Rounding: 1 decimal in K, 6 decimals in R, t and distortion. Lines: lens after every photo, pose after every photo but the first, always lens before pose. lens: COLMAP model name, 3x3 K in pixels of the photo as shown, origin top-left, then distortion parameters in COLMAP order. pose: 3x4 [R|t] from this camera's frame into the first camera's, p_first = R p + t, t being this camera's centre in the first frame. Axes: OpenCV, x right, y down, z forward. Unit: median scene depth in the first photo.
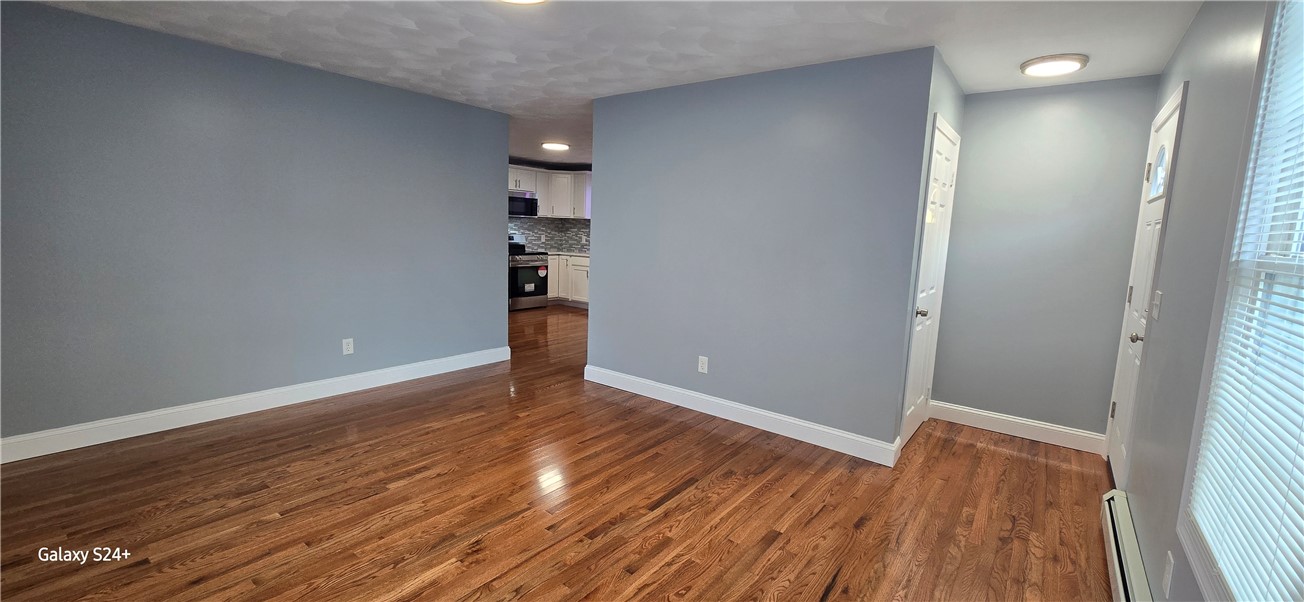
lens RADIAL K [[529.7, 0, 654.7], [0, 529.7, 295.4], [0, 0, 1]] dist [0.003673, 0.000290]
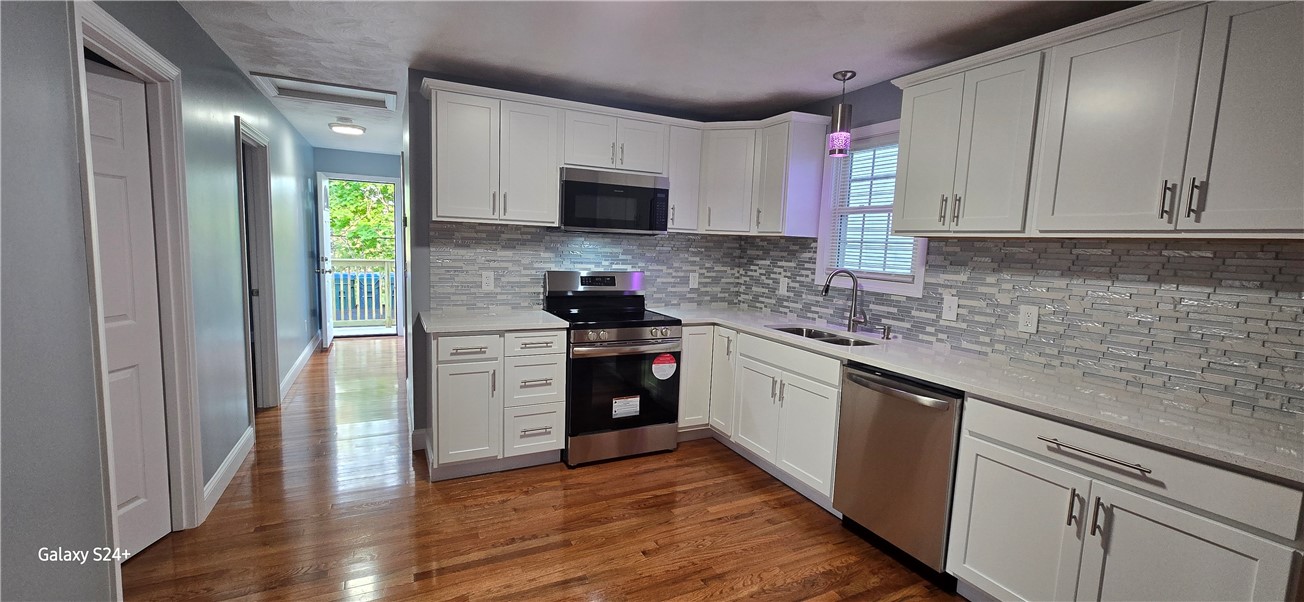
lens RADIAL K [[529.7, 0, 654.6], [0, 529.7, 300.3], [0, 0, 1]] dist [0.003673, 0.000290]
pose [[0.895836, 0.047478, -0.441842, -0.041490], [-0.062328, 0.997872, -0.019145, -0.083539], [0.439993, 0.044690, 0.896889, 0.606317]]
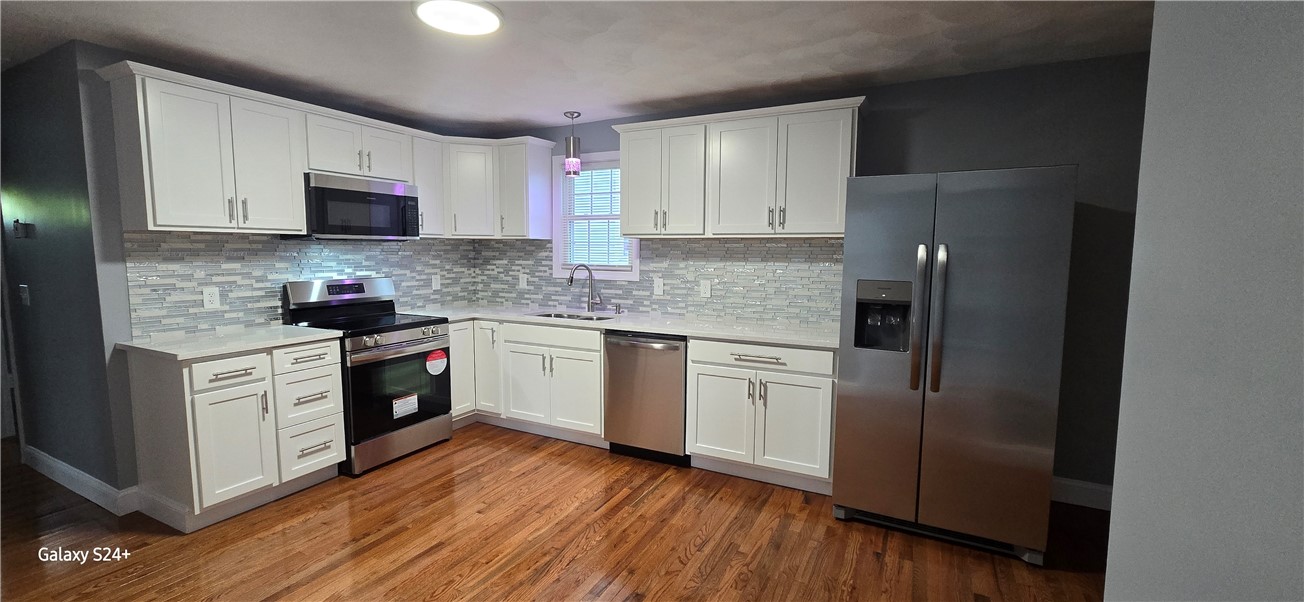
lens RADIAL K [[529.7, 0, 648.4], [0, 529.7, 300.8], [0, 0, 1]] dist [0.003673, 0.000290]
pose [[0.985529, -0.045307, 0.163341, -0.105207], [0.049182, 0.998594, -0.019756, -0.075308], [-0.162216, 0.027503, 0.986372, 0.519382]]
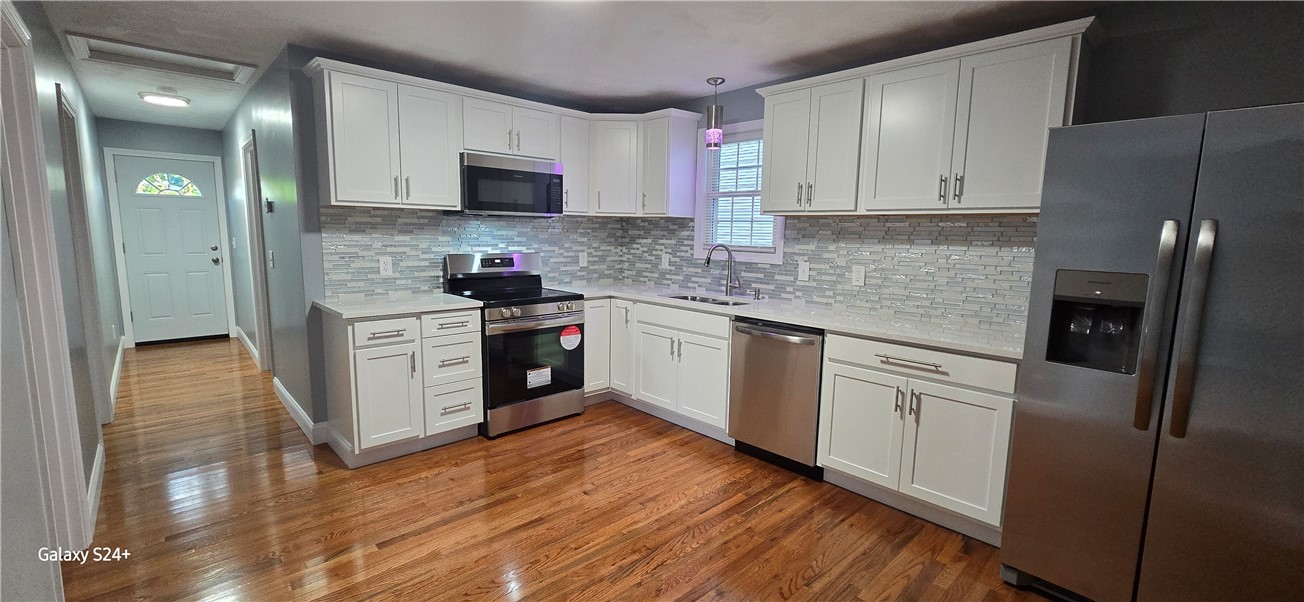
lens RADIAL K [[529.7, 0, 654.9], [0, 529.7, 299.2], [0, 0, 1]] dist [0.003673, 0.000290]
pose [[0.986932, 0.004495, -0.161073, -0.069057], [-0.004661, 0.999989, -0.000657, -0.074104], [0.161068, 0.001399, 0.986942, 0.551132]]
